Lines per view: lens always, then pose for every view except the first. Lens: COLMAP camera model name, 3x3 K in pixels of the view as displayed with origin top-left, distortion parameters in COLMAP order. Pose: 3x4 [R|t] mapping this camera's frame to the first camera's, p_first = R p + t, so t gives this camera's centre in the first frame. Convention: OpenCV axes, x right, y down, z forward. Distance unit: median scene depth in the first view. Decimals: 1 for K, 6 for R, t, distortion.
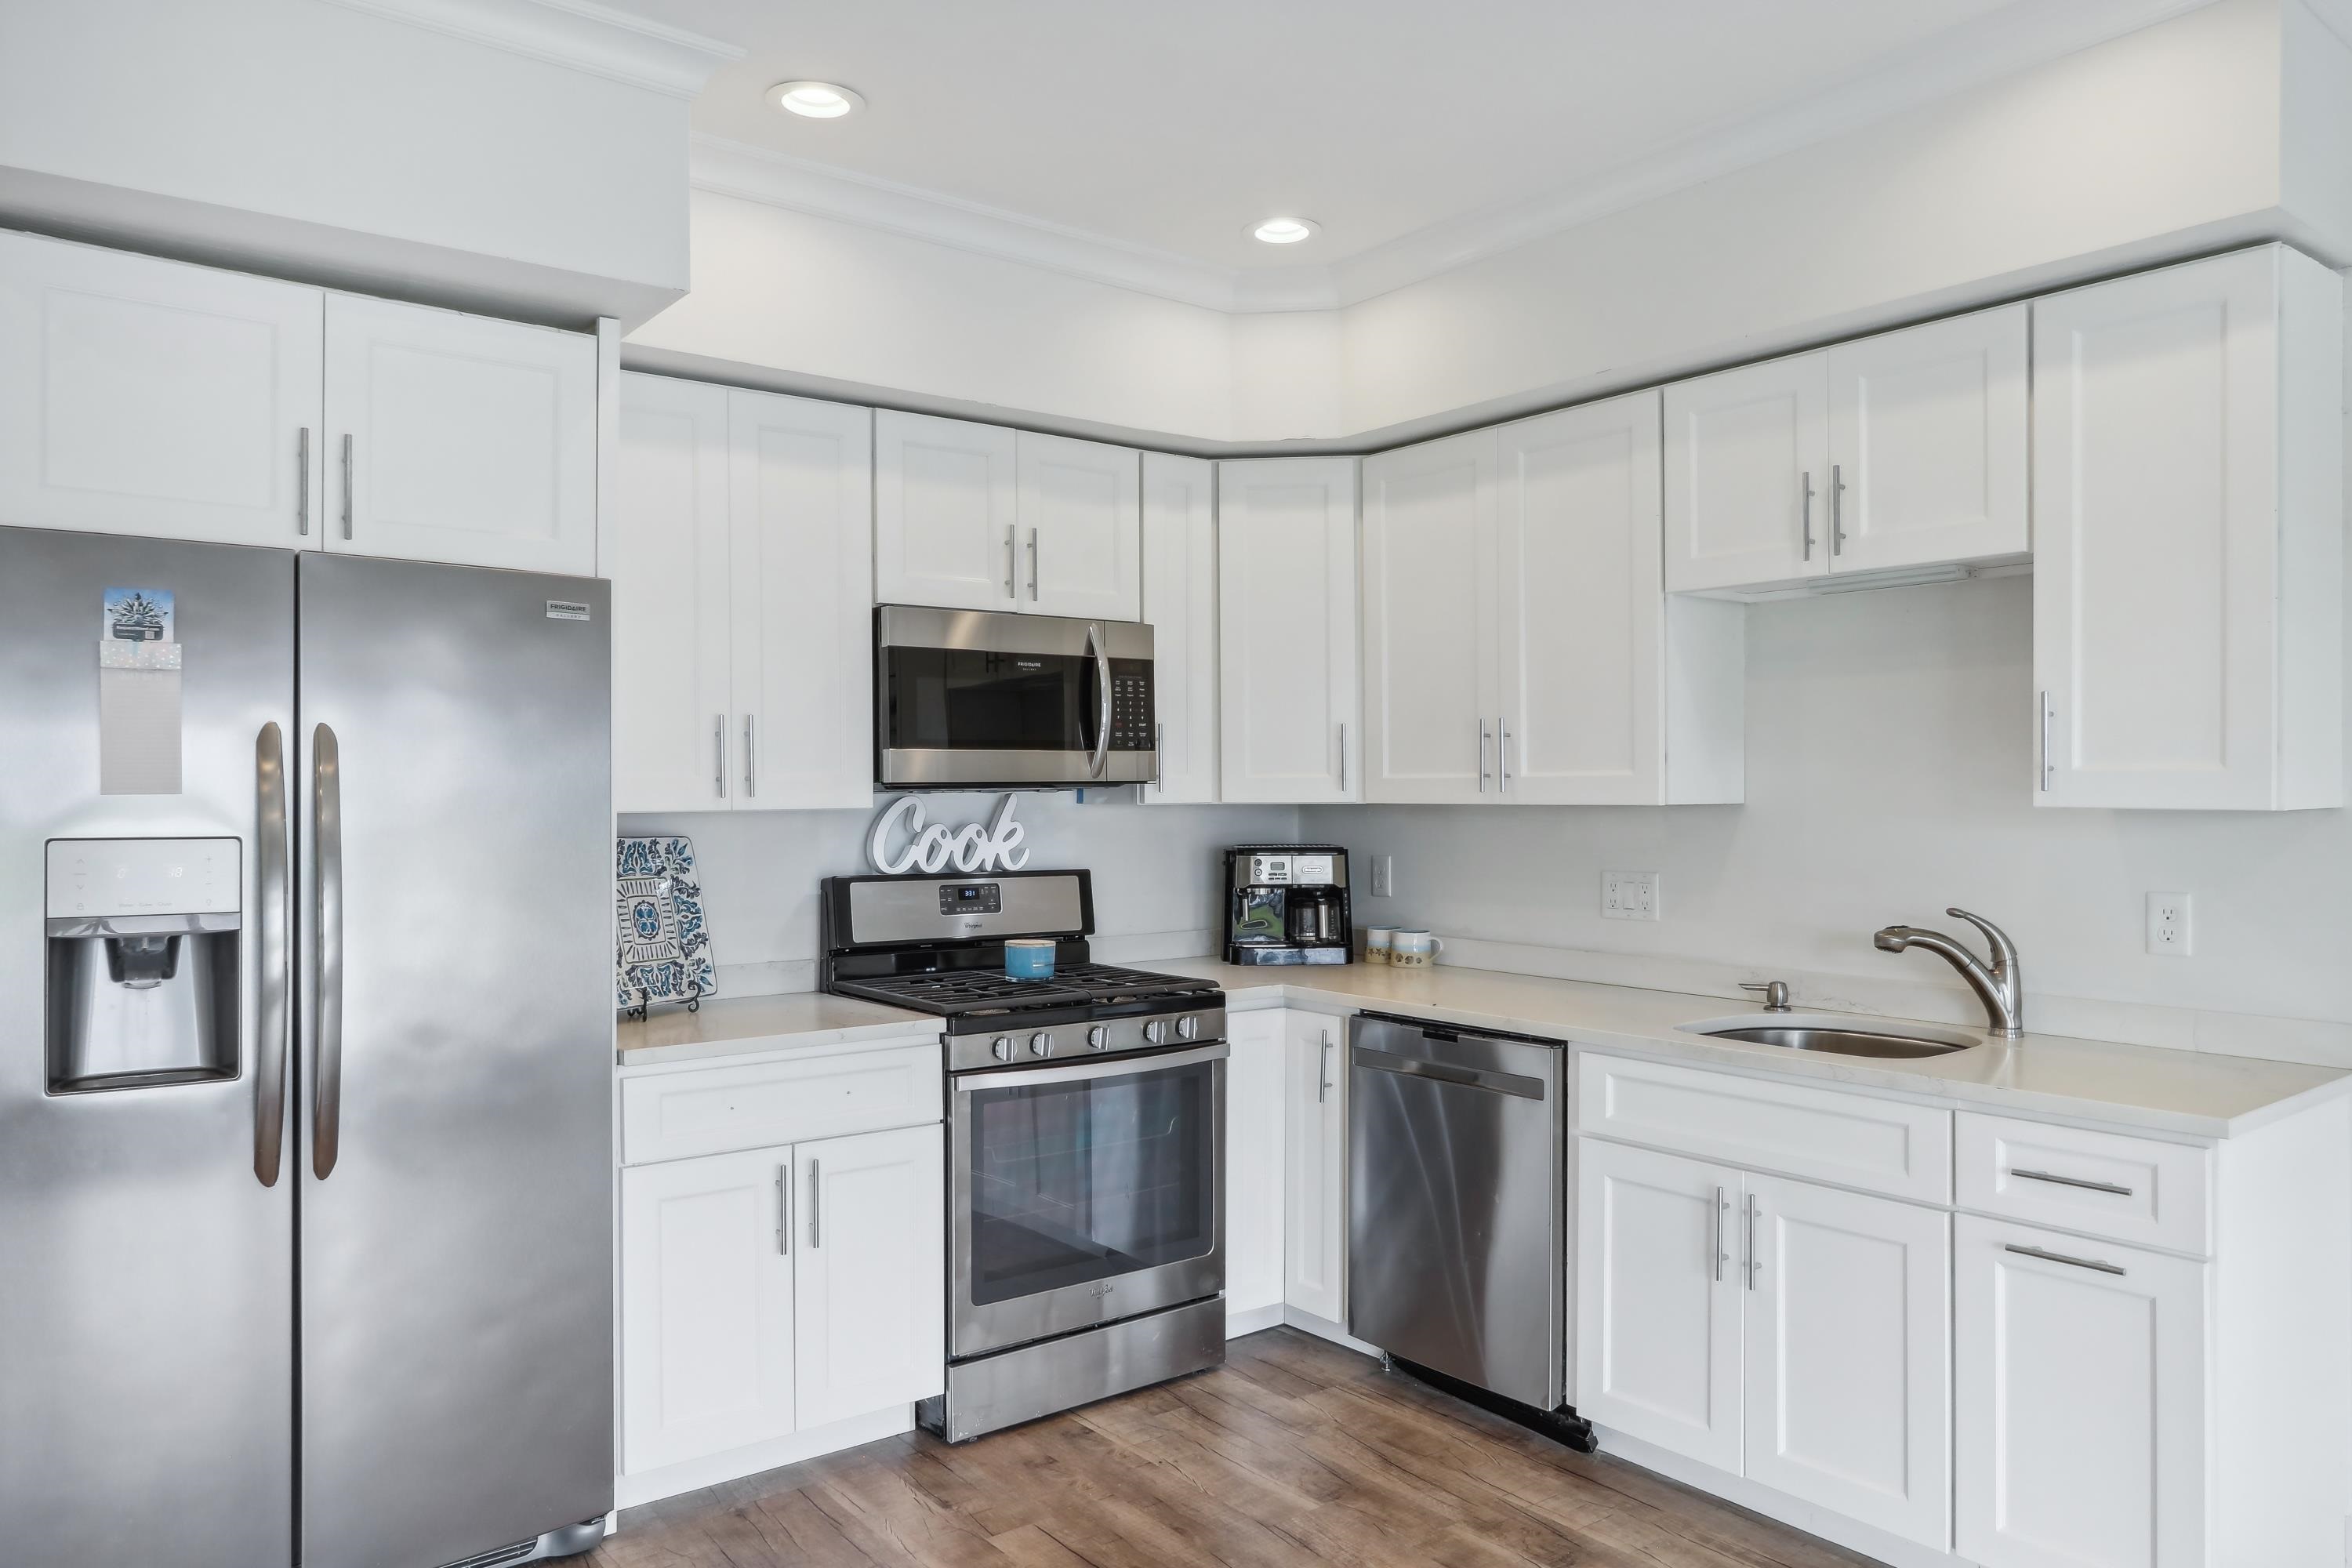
lens RADIAL K [[1600.9, 0, 1169.0], [0, 1600.9, 796.7], [0, 0, 1]] dist [-0.008353, 0.021414]
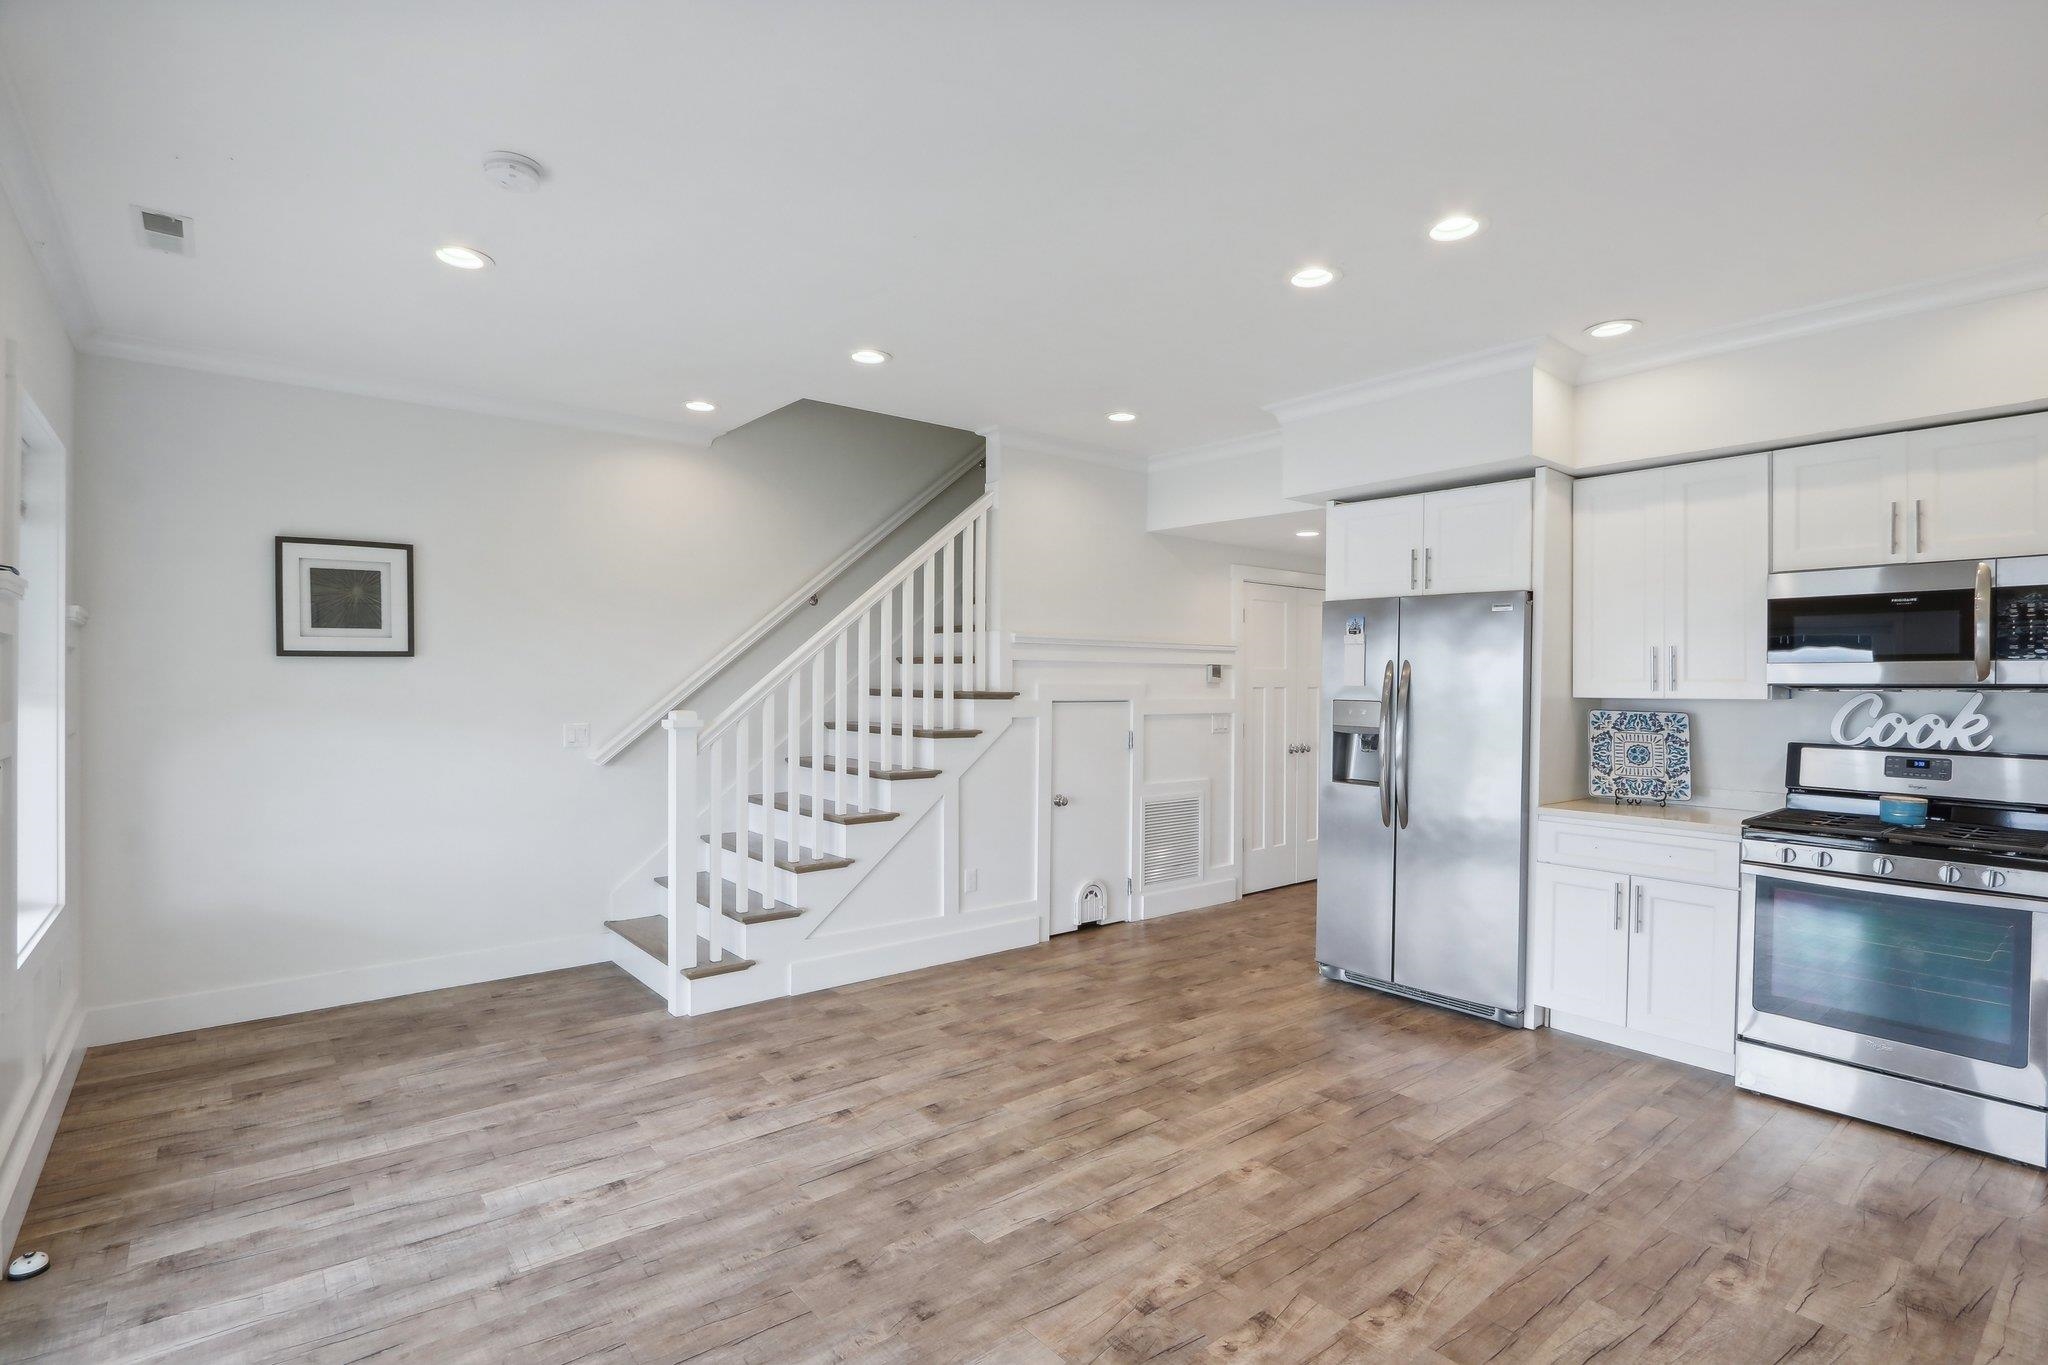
lens RADIAL K [[980.8, 0, 1003.0], [0, 980.8, 682.6], [0, 0, 1]] dist [-0.022573, 0.001299]
pose [[0.011628, 0.004595, -0.999922, 0.823134], [-0.013005, 0.999906, 0.004444, -0.004399], [0.999848, 0.012952, 0.011686, 0.225395]]
